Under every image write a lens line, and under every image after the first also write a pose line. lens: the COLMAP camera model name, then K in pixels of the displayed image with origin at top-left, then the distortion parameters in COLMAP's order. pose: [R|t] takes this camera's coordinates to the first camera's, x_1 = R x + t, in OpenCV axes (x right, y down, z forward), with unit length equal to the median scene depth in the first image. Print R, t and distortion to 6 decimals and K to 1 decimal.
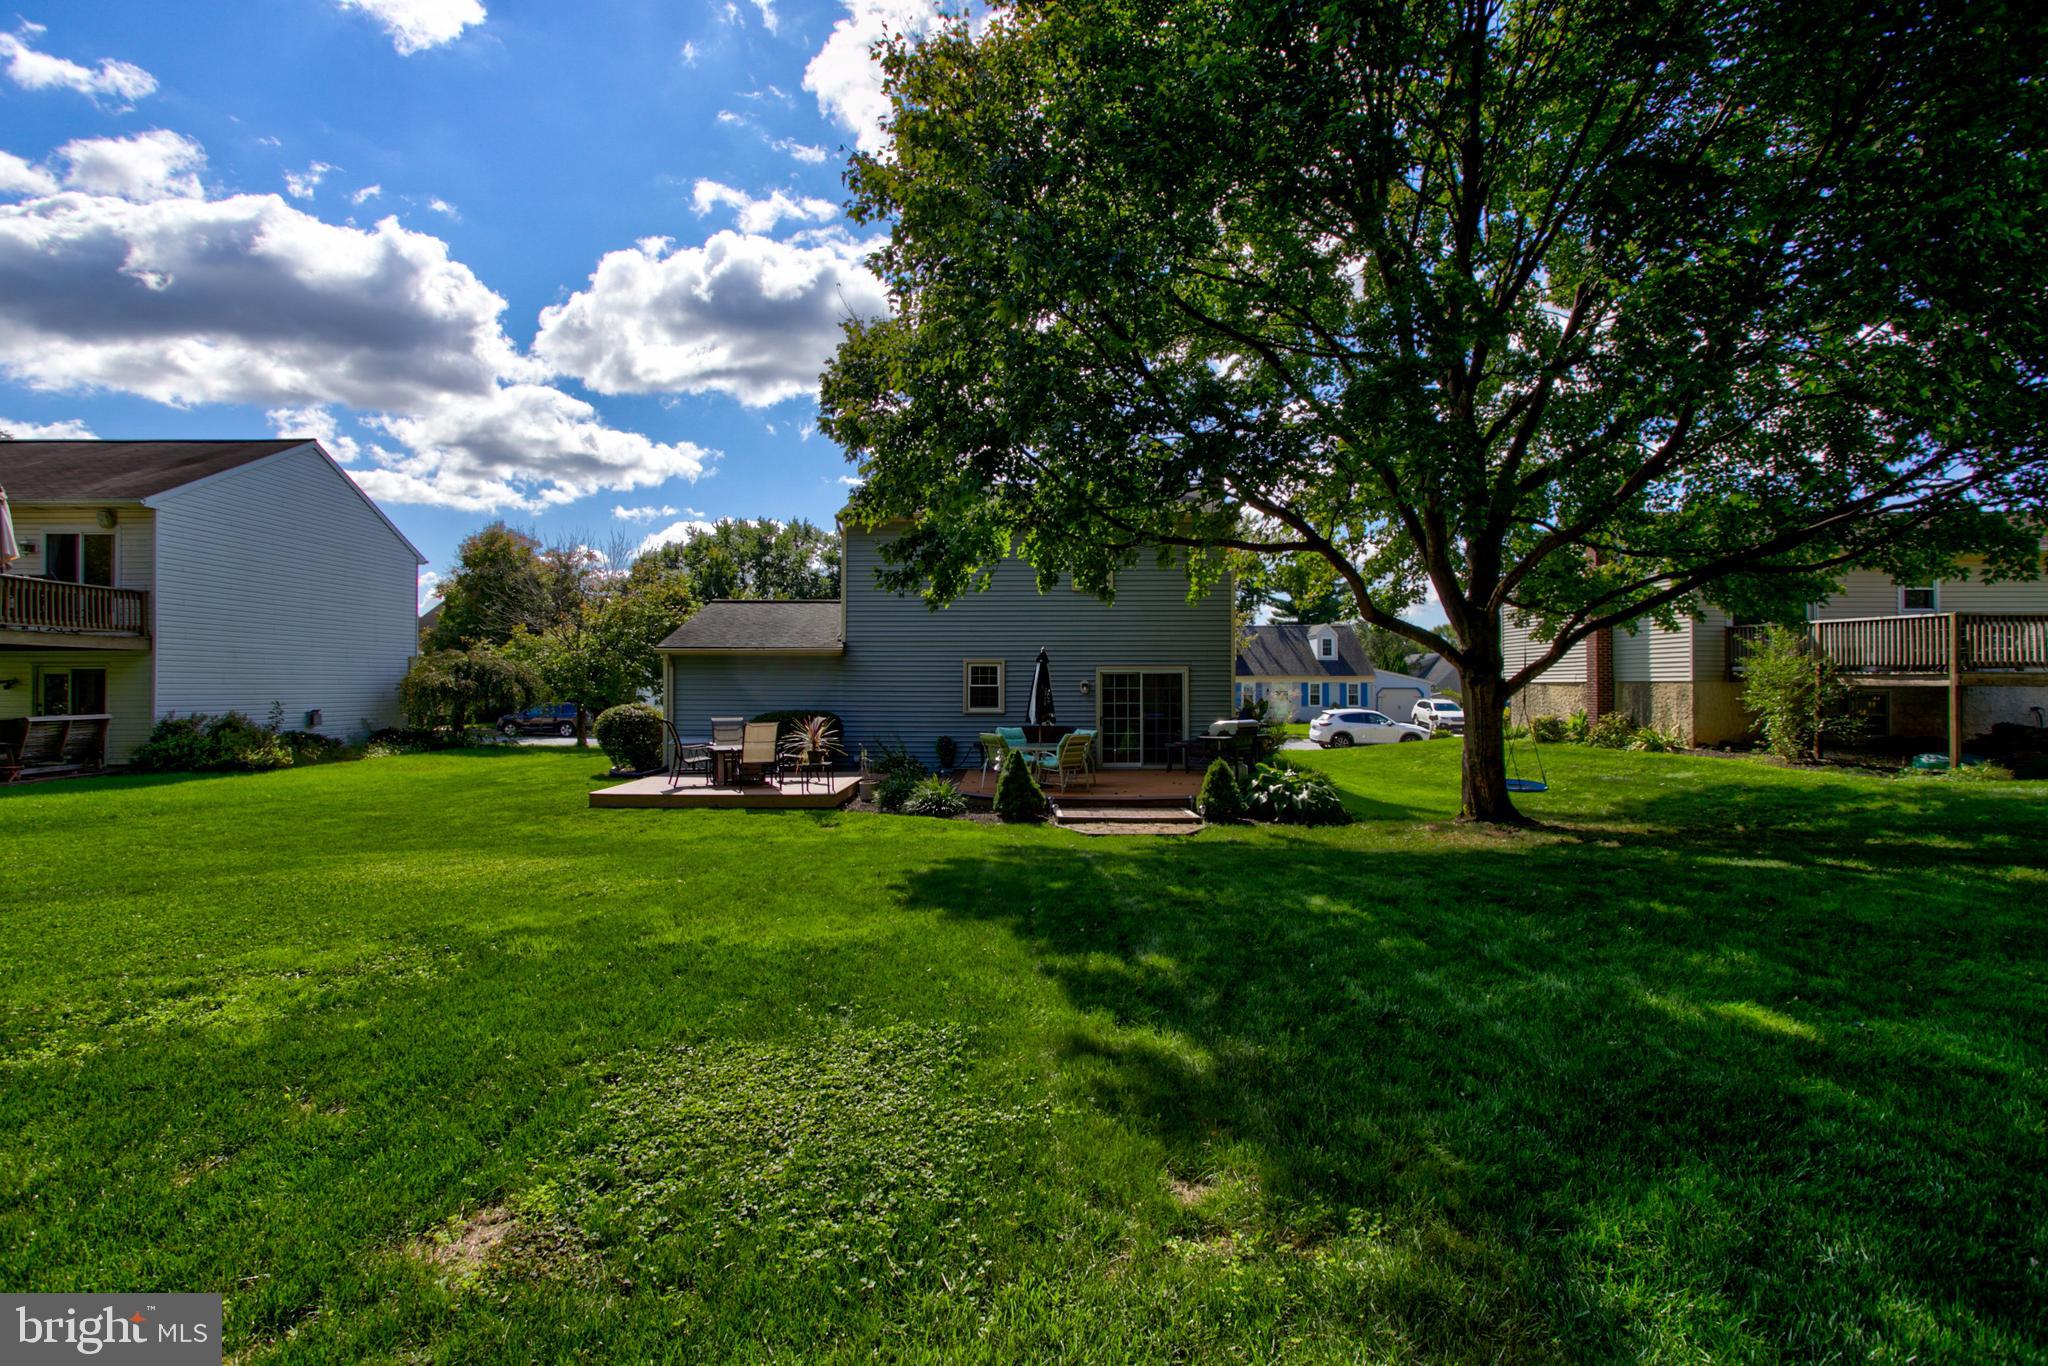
lens RADIAL K [[1004.1, 0, 1035.9], [0, 1004.1, 683.1], [0, 0, 1]] dist [-0.039600, 0.021161]
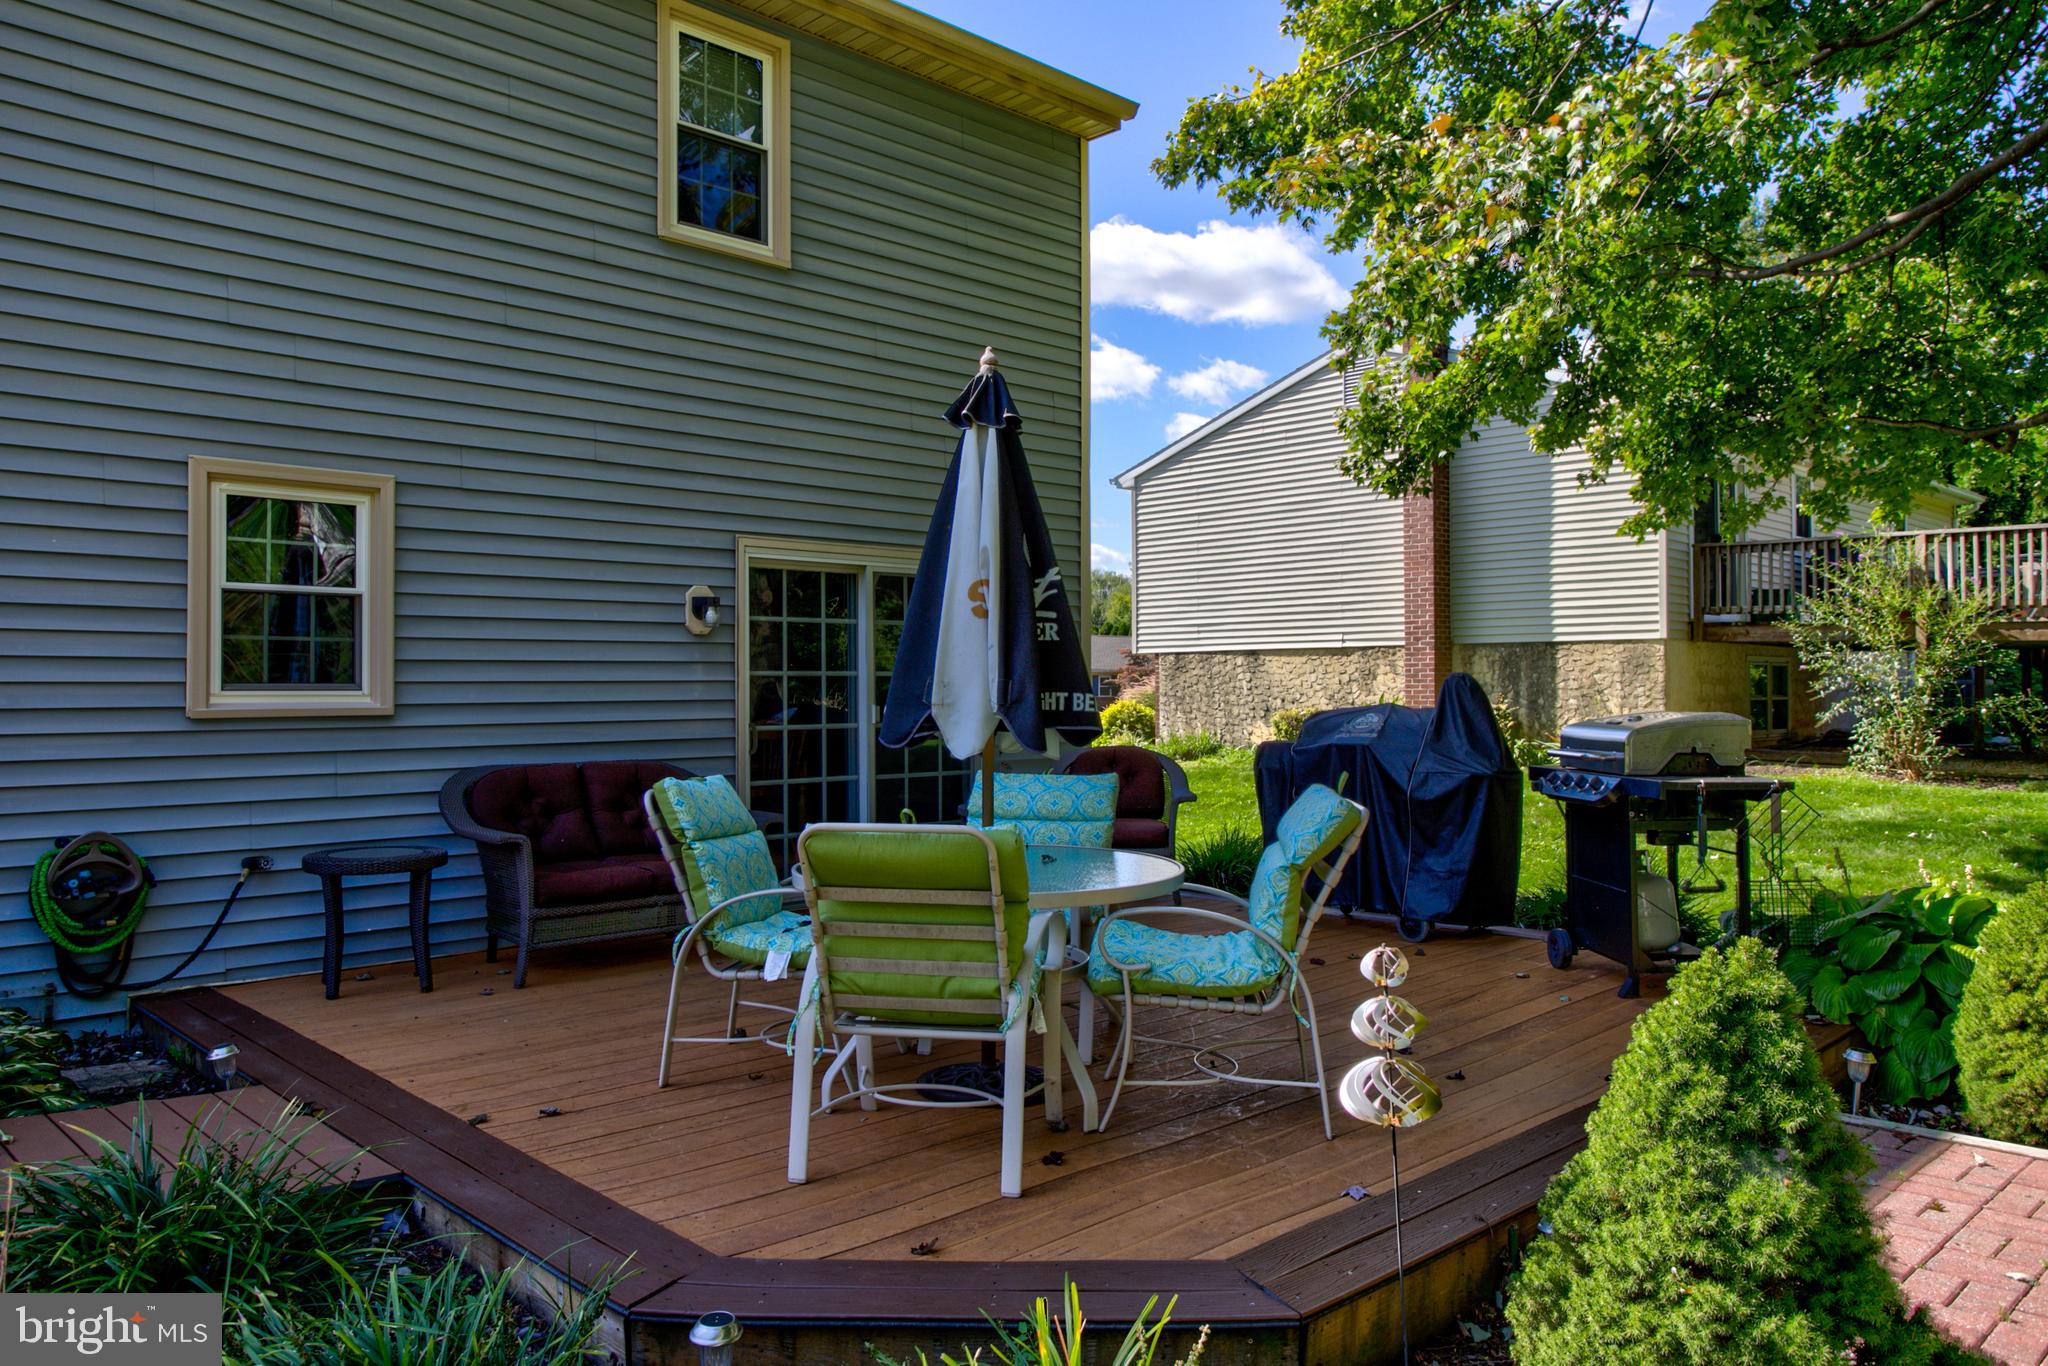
lens RADIAL K [[1413.7, 0, 1014.0], [0, 1413.7, 677.3], [0, 0, 1]] dist [0.004345, 0.001115]
pose [[0.739929, 0.002533, 0.672681, -0.142051], [0.001669, 0.999983, -0.005602, 0.023774], [-0.672683, 0.005267, 0.739912, 0.666834]]
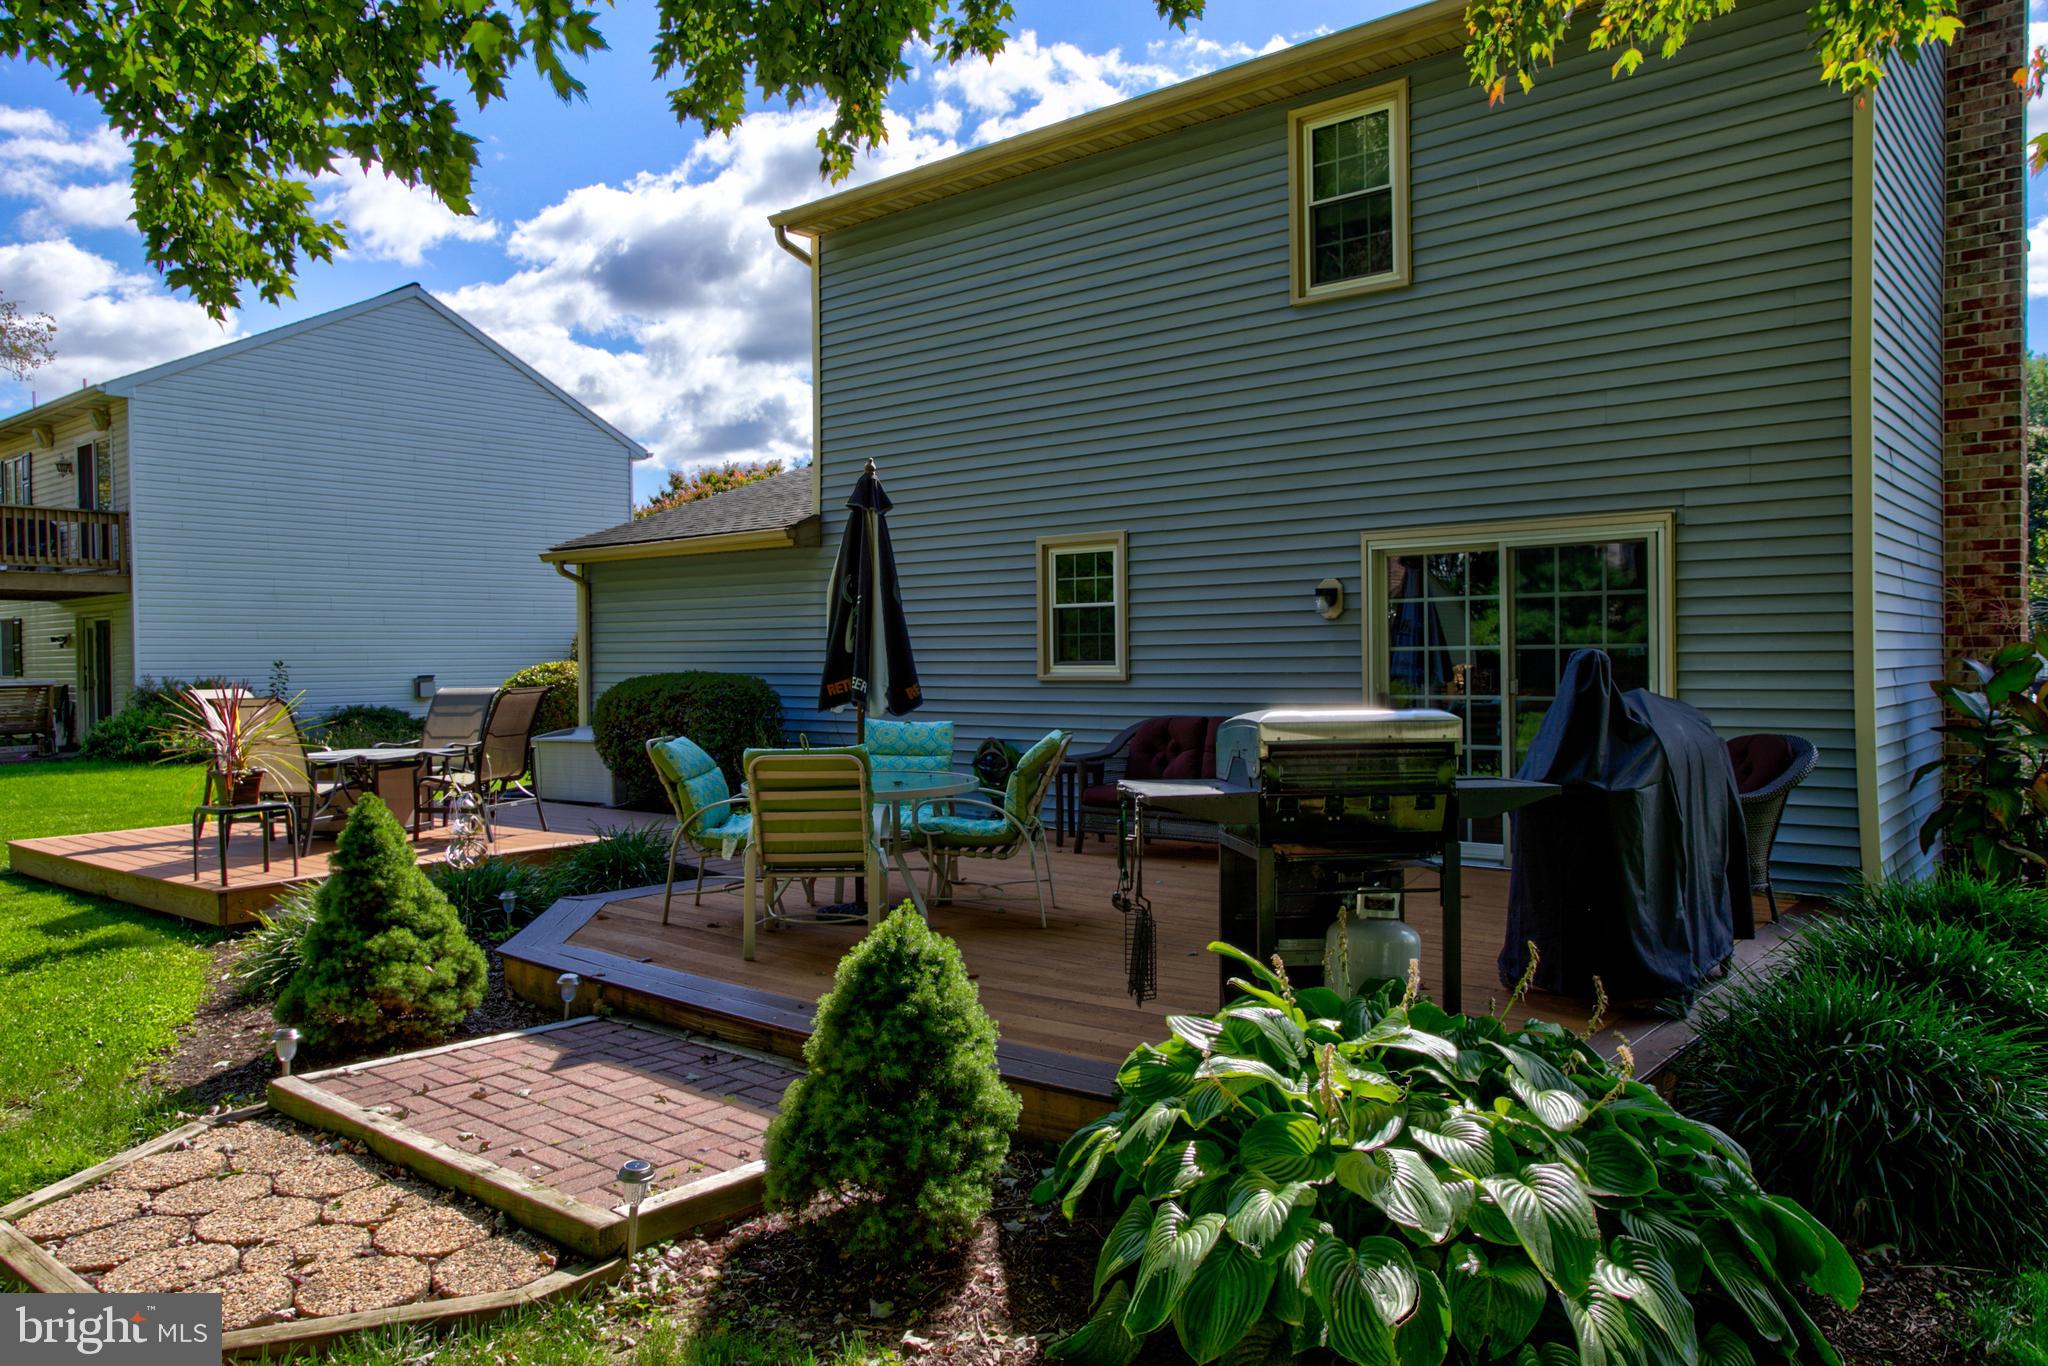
lens RADIAL K [[1413.7, 0, 1024.3], [0, 1413.7, 672.4], [0, 0, 1]] dist [0.004345, 0.001115]
pose [[0.767541, -0.001788, -0.640998, 0.266117], [0.021178, 0.999521, 0.022571, 0.015049], [0.640650, -0.030899, 0.767211, 0.584339]]
